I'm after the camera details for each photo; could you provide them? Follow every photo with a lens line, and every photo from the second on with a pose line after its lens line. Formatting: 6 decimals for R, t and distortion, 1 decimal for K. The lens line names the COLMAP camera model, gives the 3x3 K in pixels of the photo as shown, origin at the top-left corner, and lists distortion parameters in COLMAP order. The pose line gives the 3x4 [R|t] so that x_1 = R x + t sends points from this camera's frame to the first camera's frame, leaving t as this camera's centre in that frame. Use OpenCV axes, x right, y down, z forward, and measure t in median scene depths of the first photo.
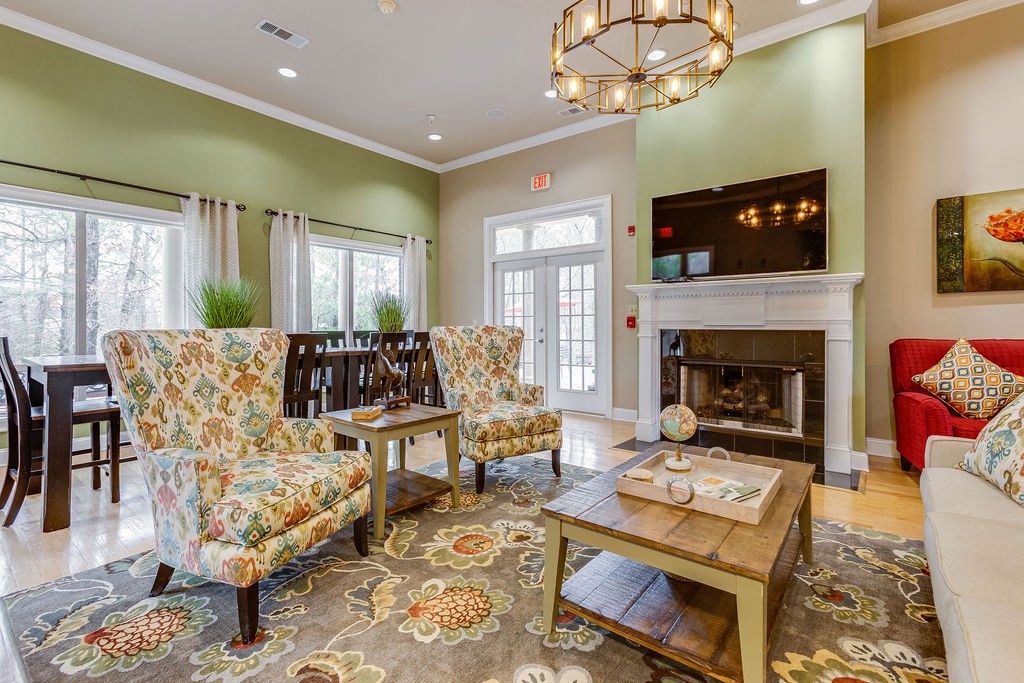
lens RADIAL K [[465.6, 0, 514.0], [0, 465.6, 319.6], [0, 0, 1]] dist [-0.012587, 0.007151]
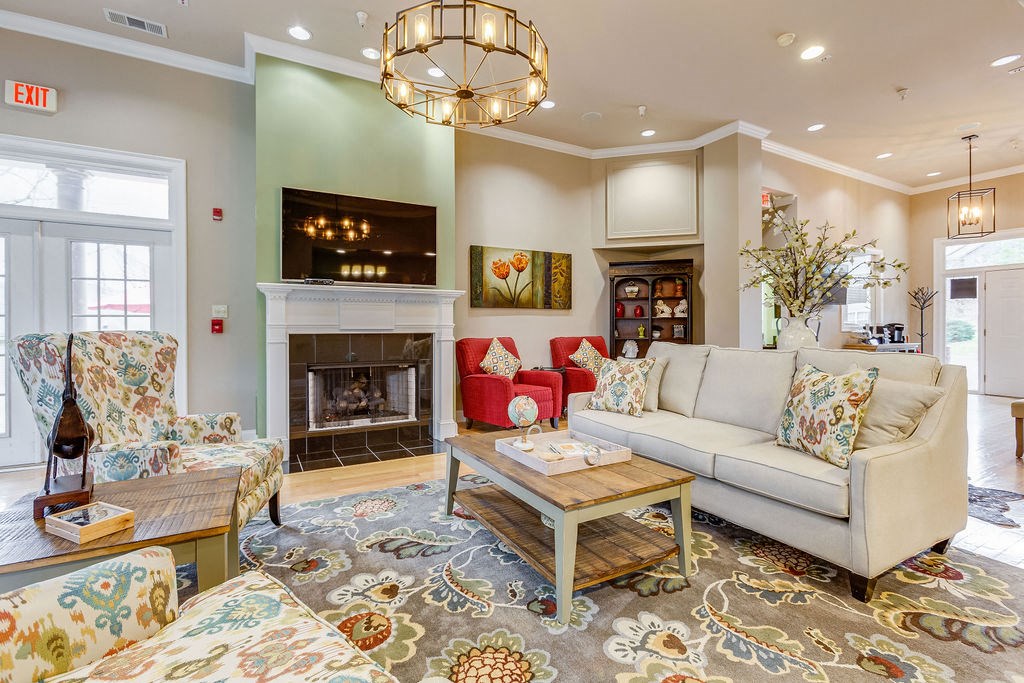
lens RADIAL K [[465.6, 0, 483.0], [0, 465.6, 327.8], [0, 0, 1]] dist [-0.012587, 0.007151]
pose [[0.388256, 0.000430, 0.921551, -0.450425], [-0.007385, 0.999969, 0.002645, 0.004125], [-0.921522, -0.007833, 0.388248, 0.361514]]
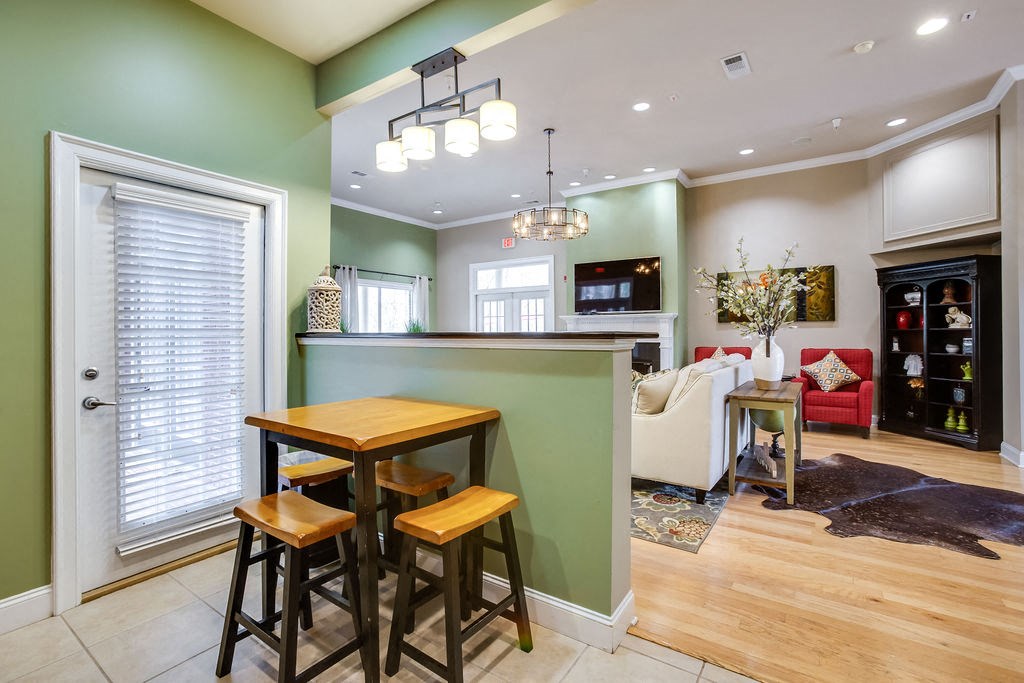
lens RADIAL K [[465.6, 0, 515.8], [0, 465.6, 330.7], [0, 0, 1]] dist [-0.012587, 0.007151]
pose [[0.997250, -0.002027, 0.074083, -0.050241], [0.001376, 0.999960, 0.008843, -0.041252], [-0.074098, -0.008717, 0.997213, -0.809323]]
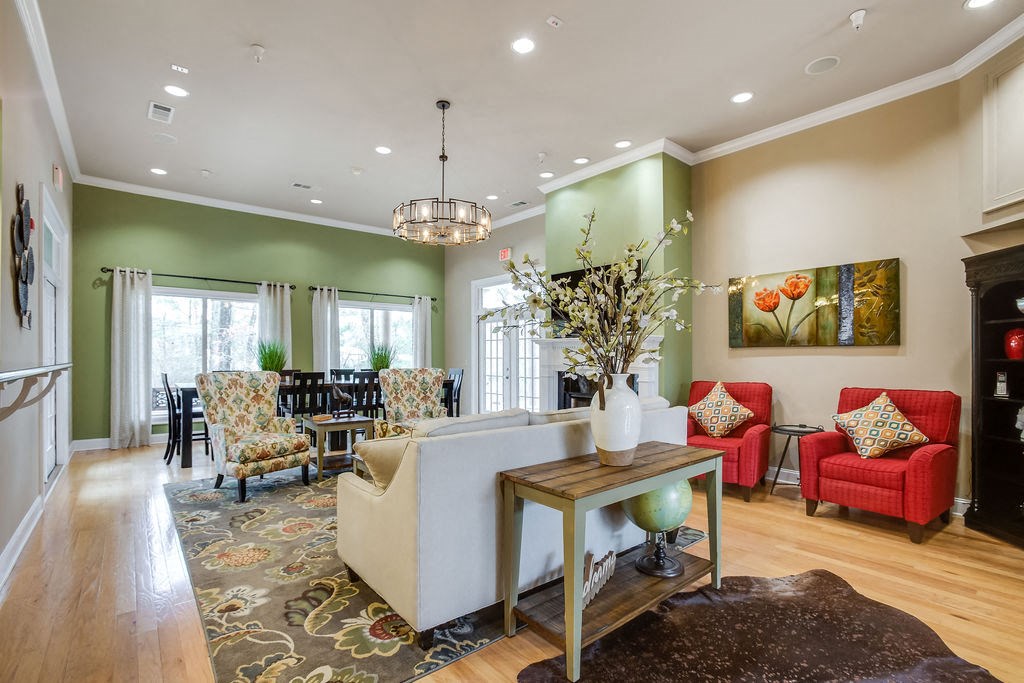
lens RADIAL K [[477.6, 0, 507.3], [0, 477.6, 351.6], [0, 0, 1]] dist [-0.041628, 0.003504]
pose [[0.976224, 0.003202, -0.216740, 0.562818], [-0.002696, 0.999993, 0.002631, -0.047077], [0.216747, -0.001984, 0.976226, -0.472079]]
